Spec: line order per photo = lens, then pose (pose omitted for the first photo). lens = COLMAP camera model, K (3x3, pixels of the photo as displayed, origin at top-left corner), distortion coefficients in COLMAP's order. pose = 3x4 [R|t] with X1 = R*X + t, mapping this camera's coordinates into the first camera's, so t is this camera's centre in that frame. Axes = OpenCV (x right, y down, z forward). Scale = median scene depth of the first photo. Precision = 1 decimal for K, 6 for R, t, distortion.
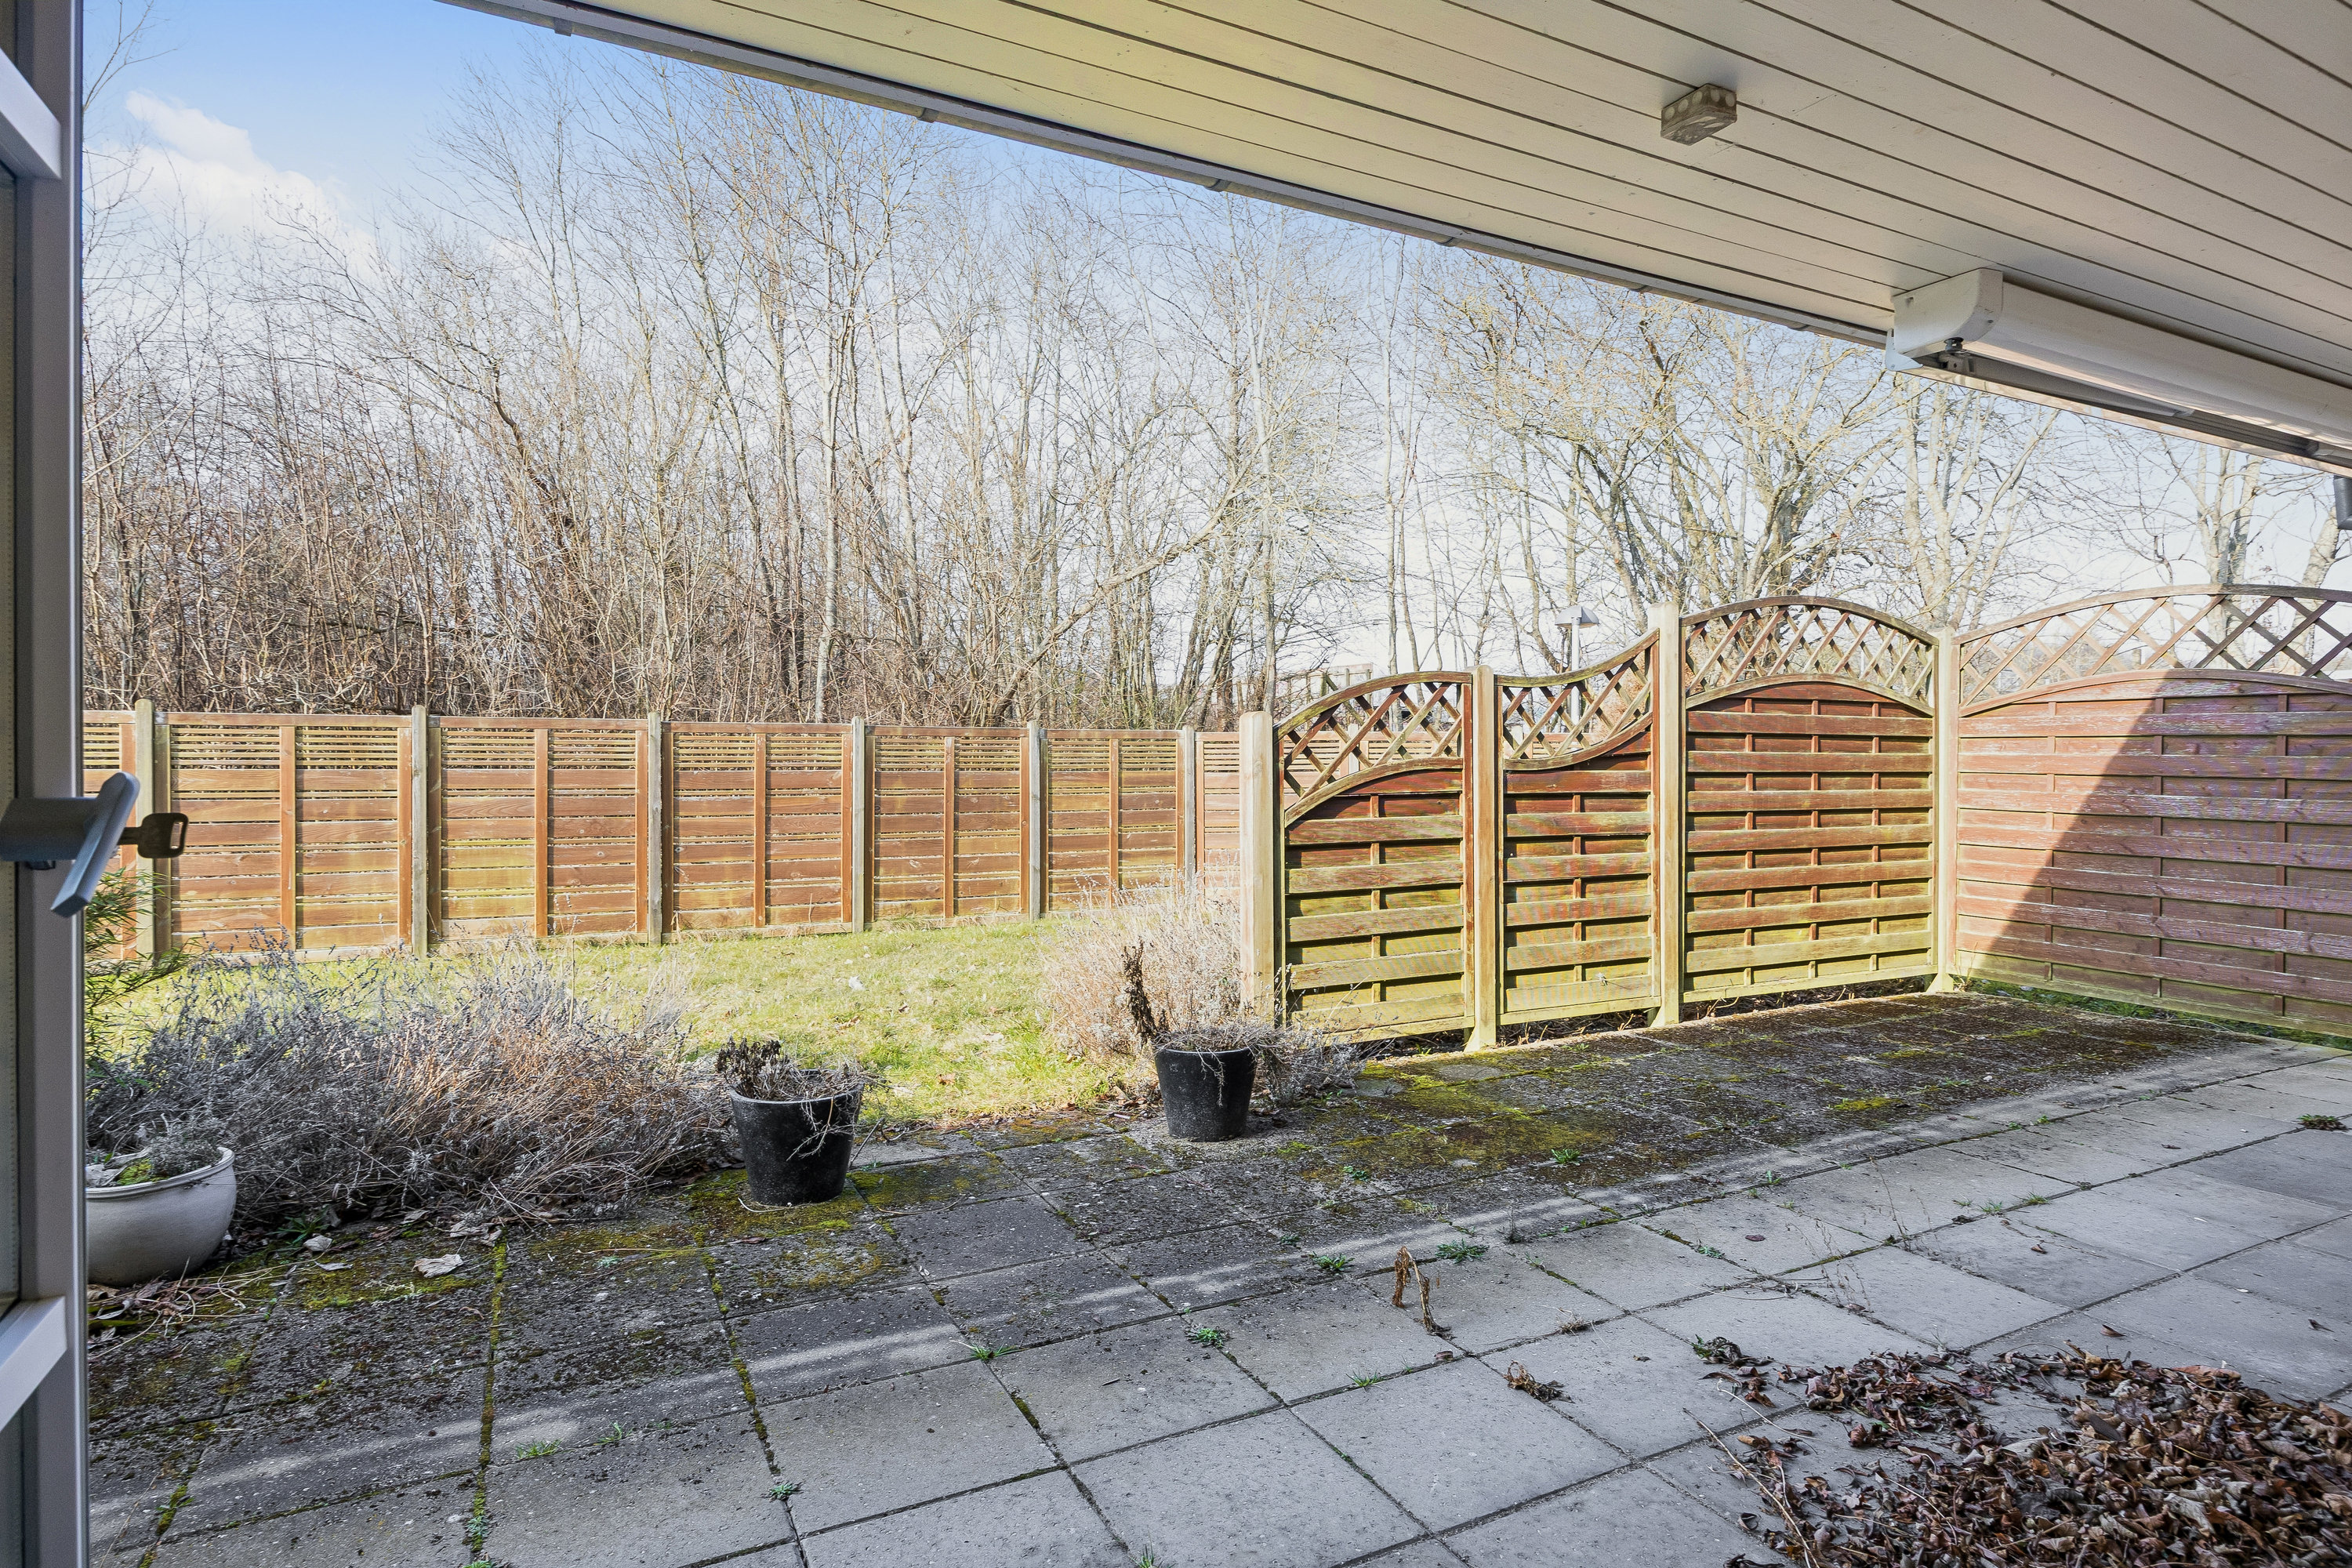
lens RADIAL K [[1258.3, 0, 1263.5], [0, 1258.3, 763.3], [0, 0, 1]] dist [-0.007453, -0.001041]
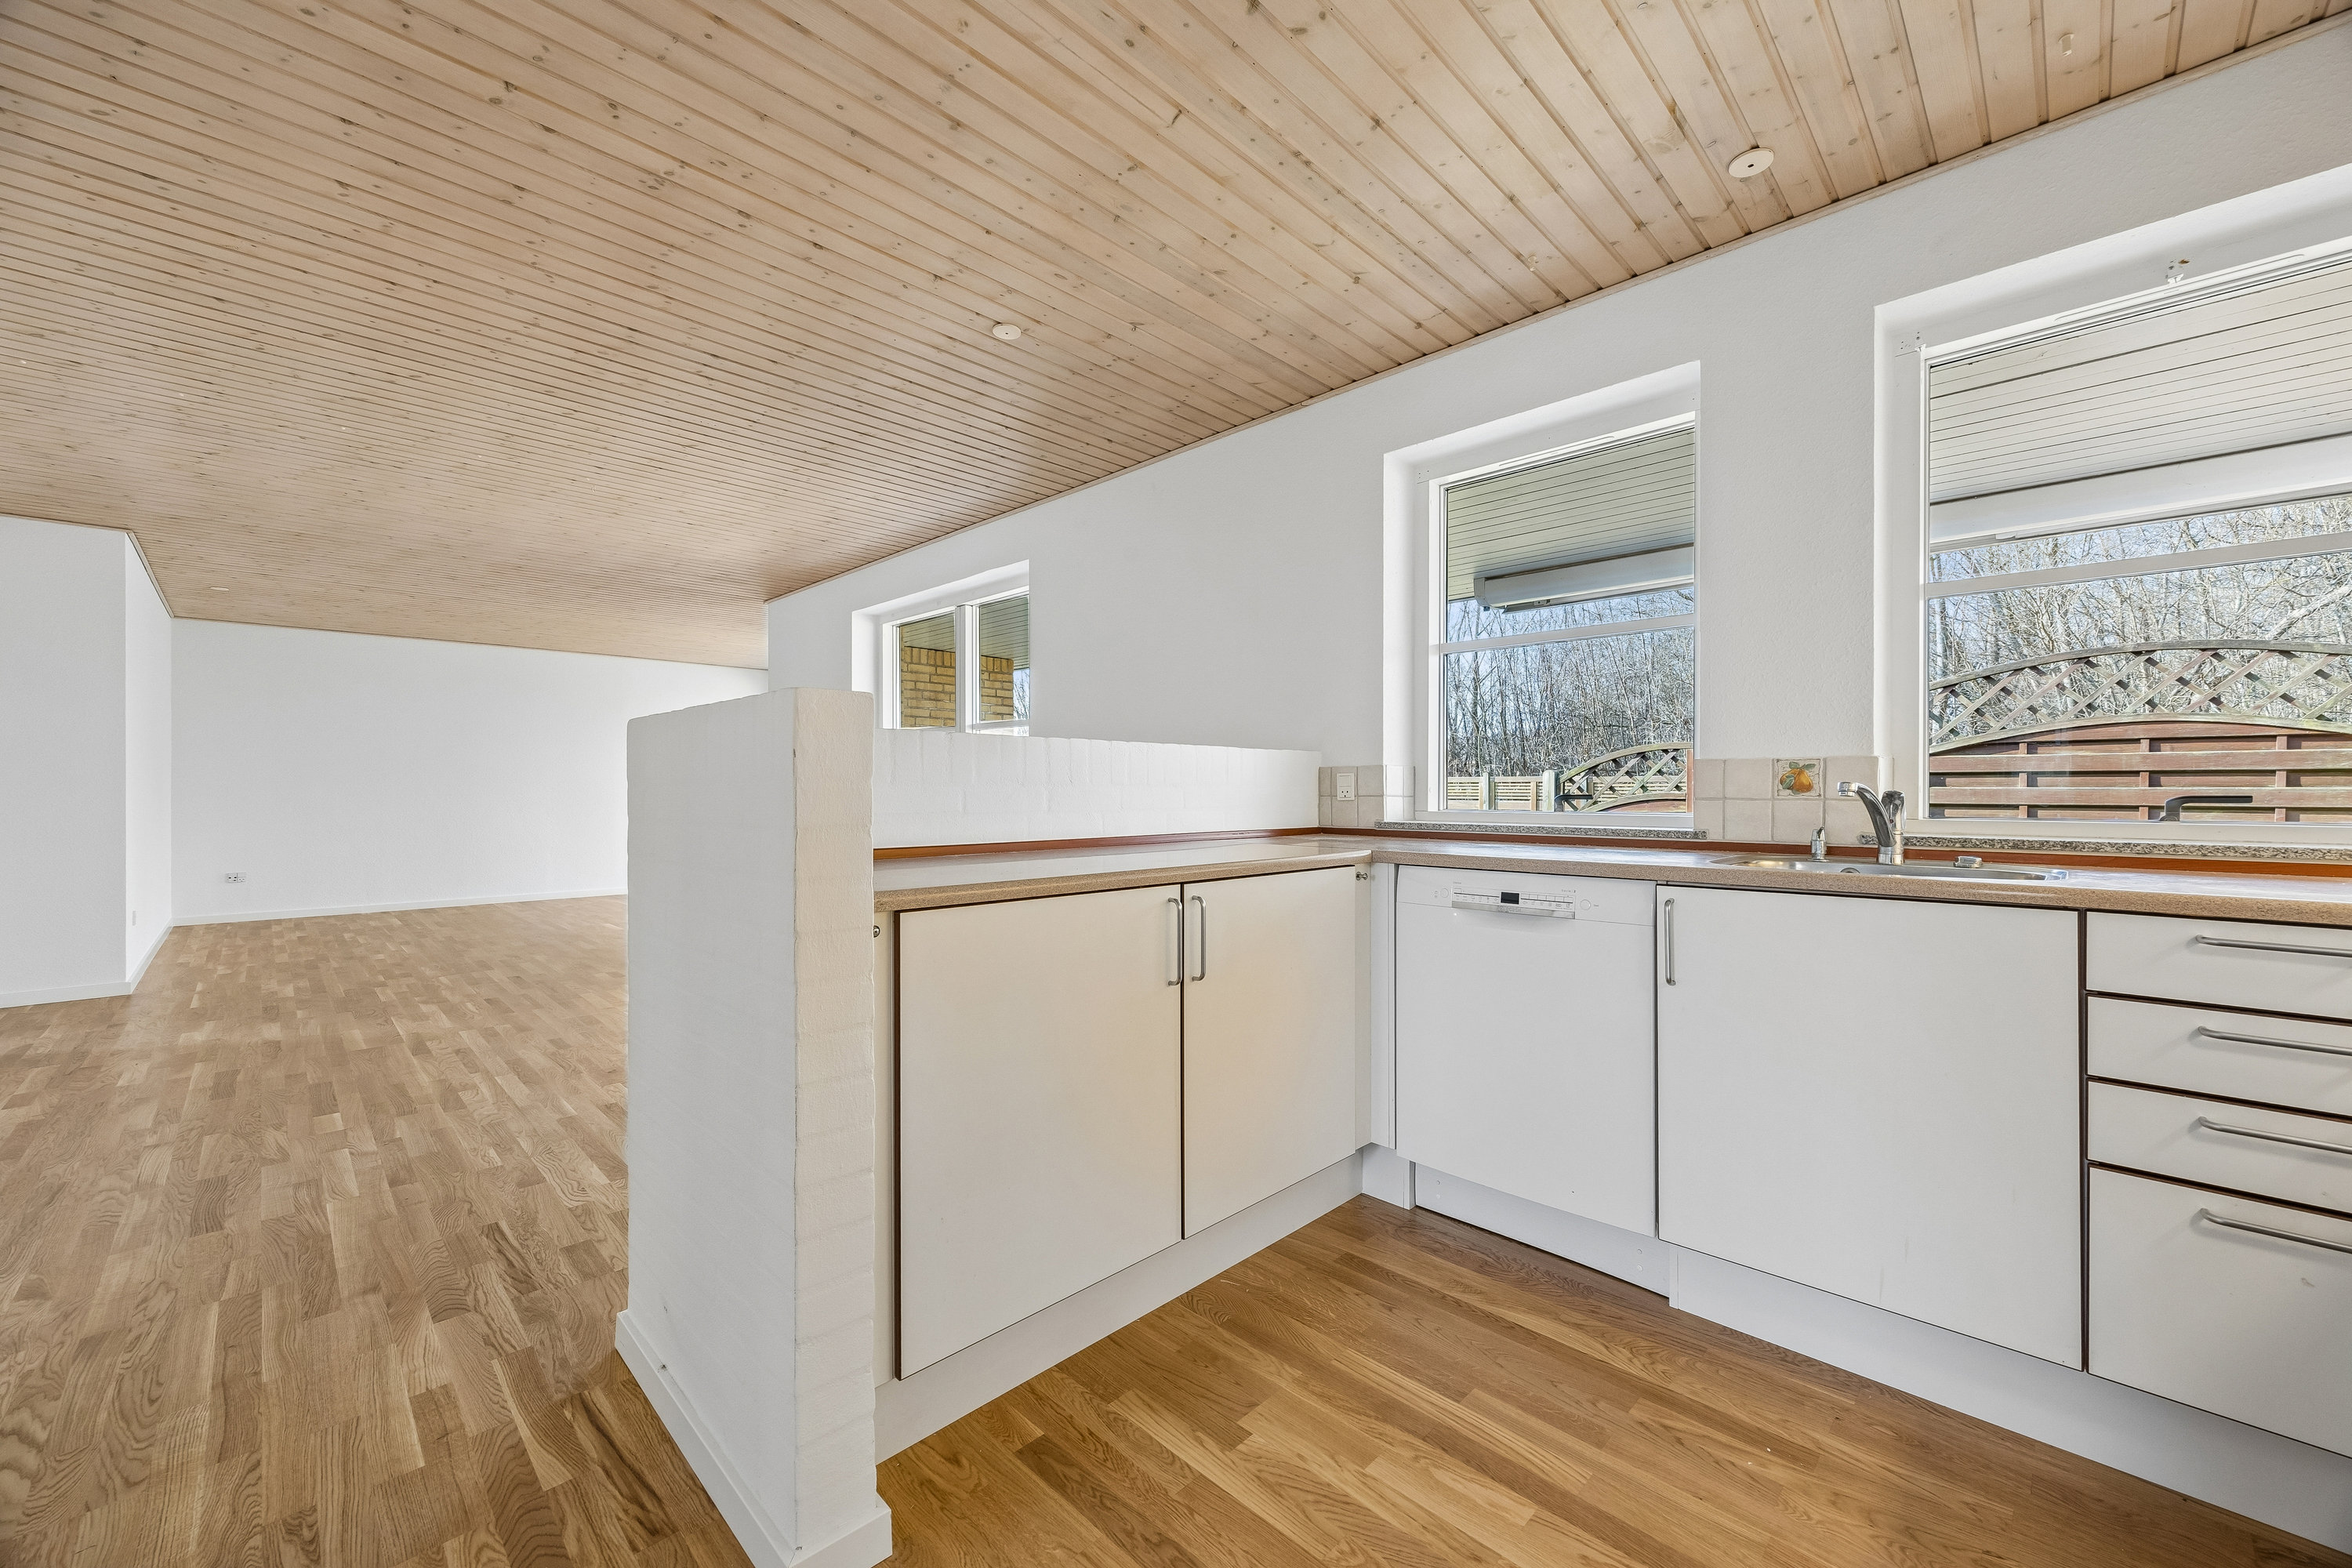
lens RADIAL K [[907.4, 0, 1182.8], [0, 907.4, 790.5], [0, 0, 1]] dist [0.002151, -0.000584]
pose [[0.279212, -0.004817, -0.960217, 1.166224], [-0.010079, 0.999918, -0.007947, 0.009430], [0.960177, 0.011897, 0.279140, 0.007575]]
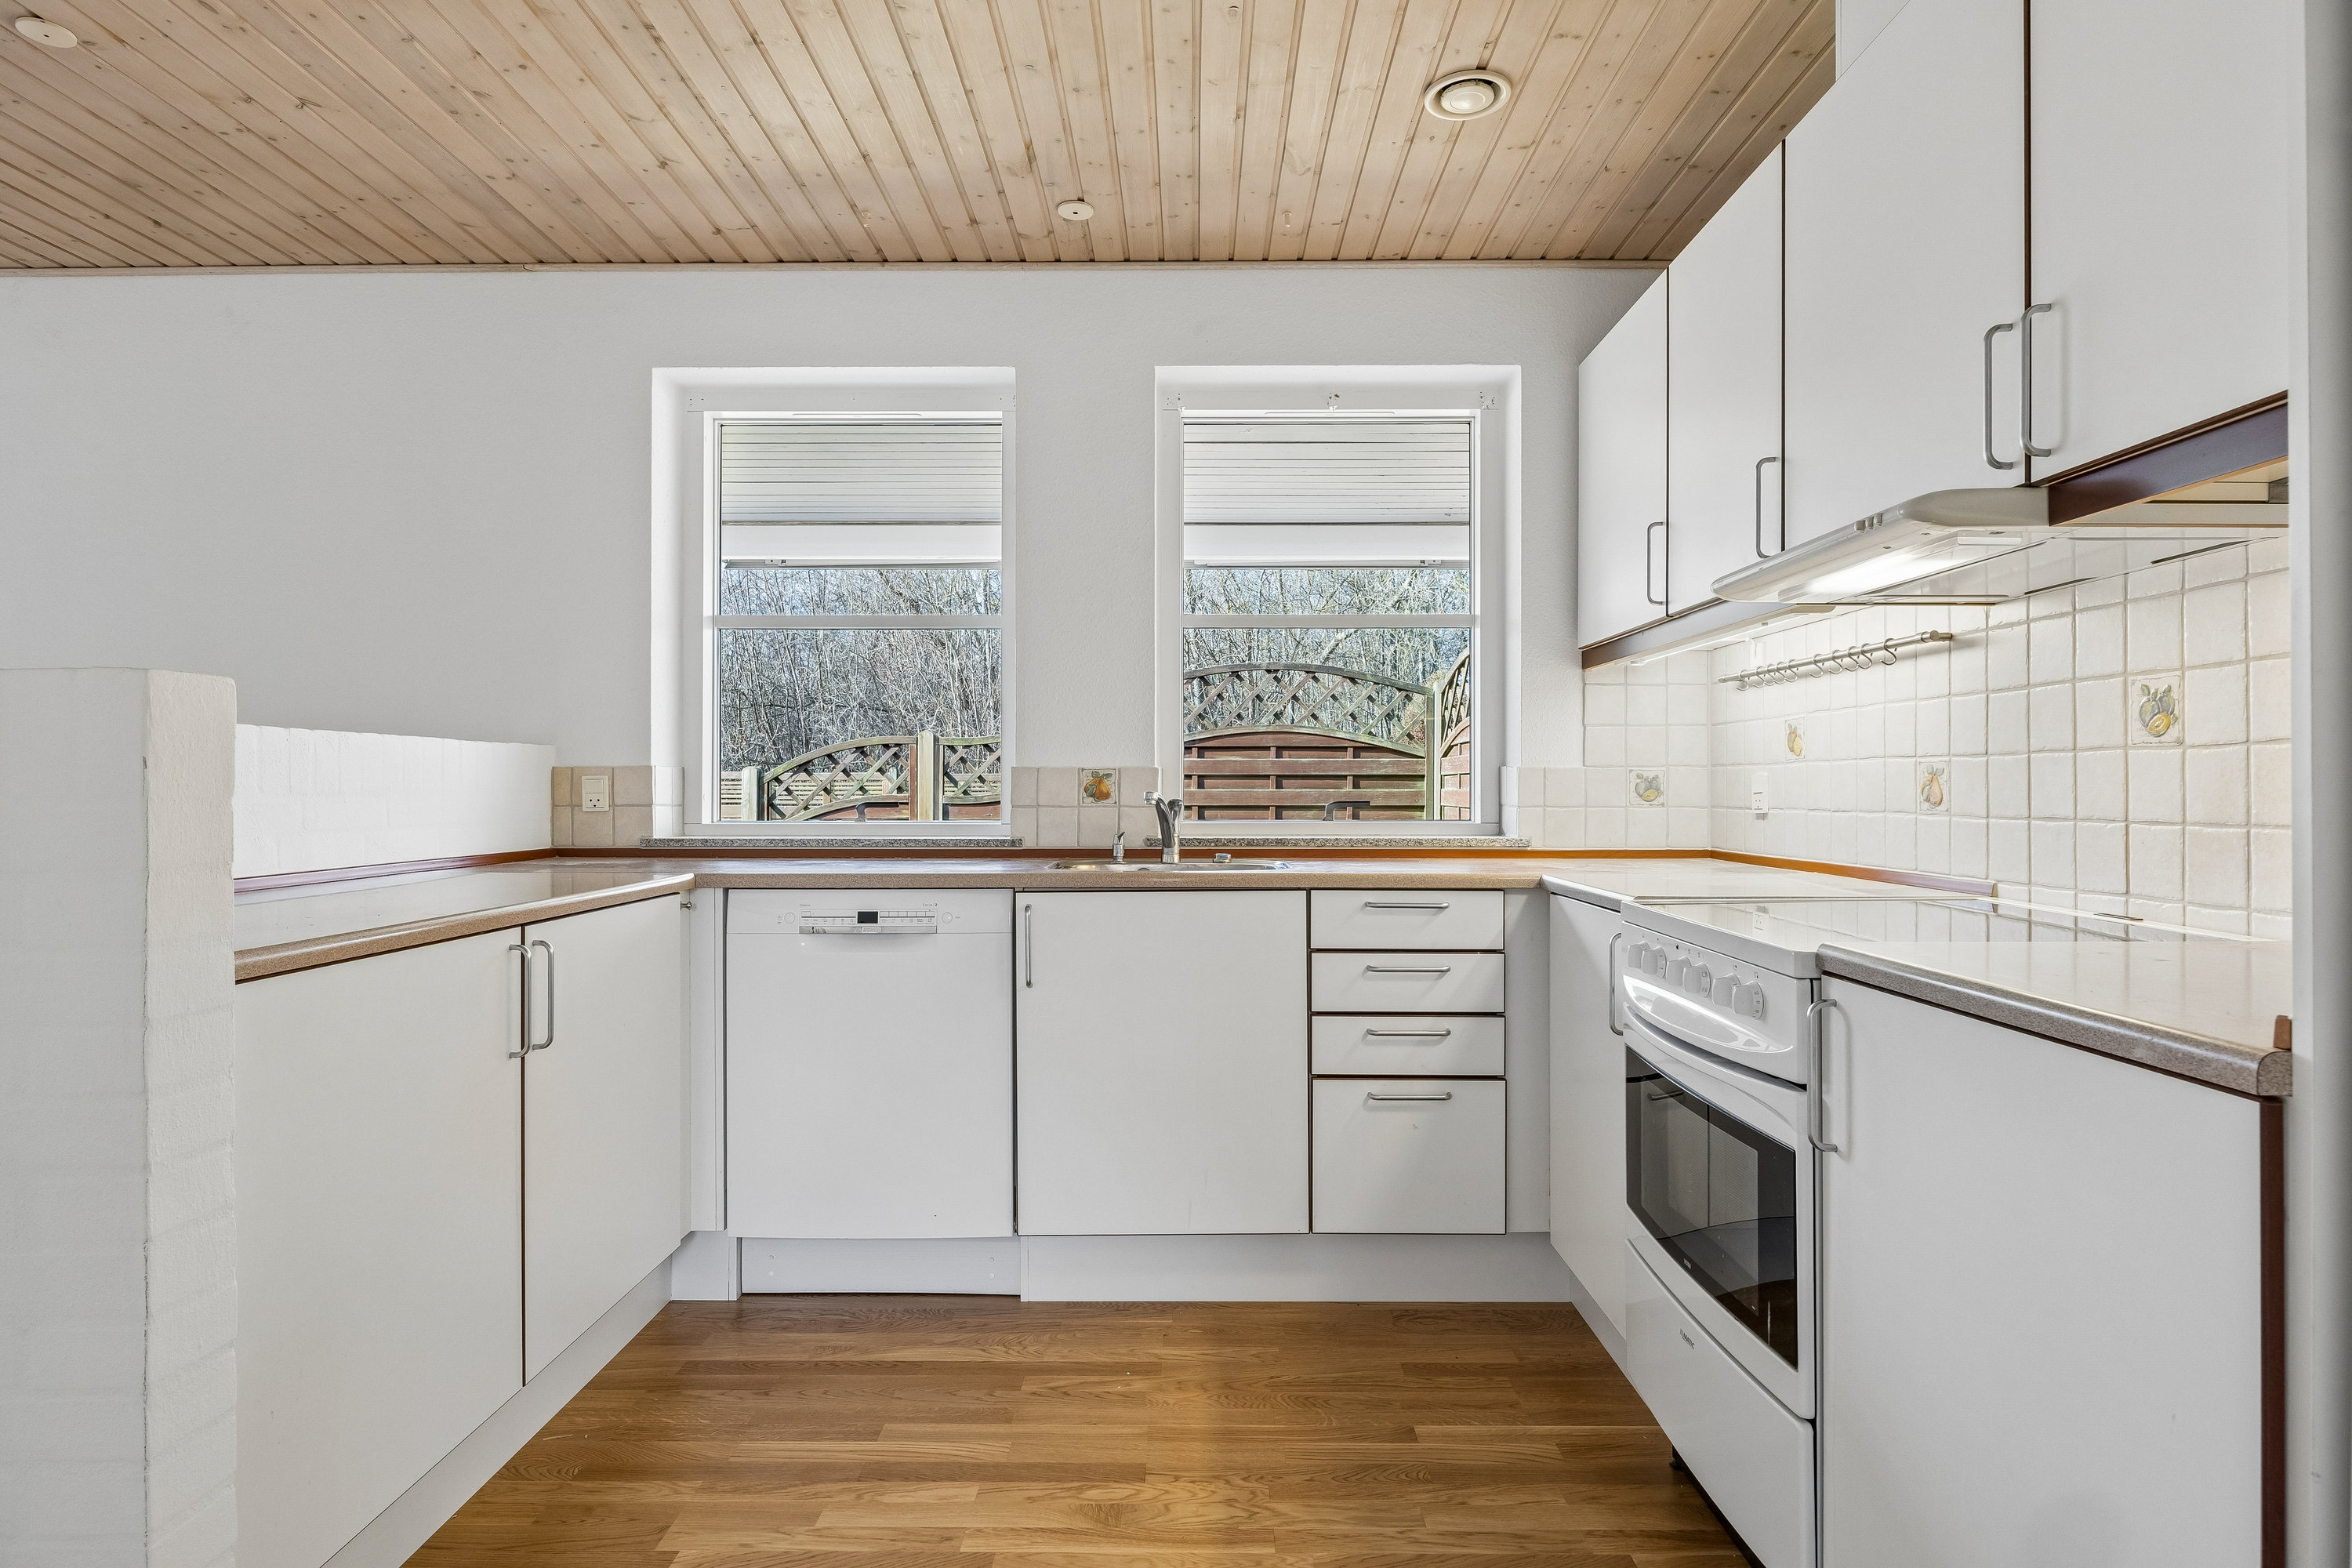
lens RADIAL K [[1276.2, 0, 1185.1], [0, 1276.2, 784.2], [0, 0, 1]] dist [-0.000259, -0.001042]
pose [[0.870821, -0.007240, -0.491546, 1.190326], [-0.000548, 0.999877, -0.015697, 0.006122], [0.491599, 0.013938, 0.870710, -0.136485]]
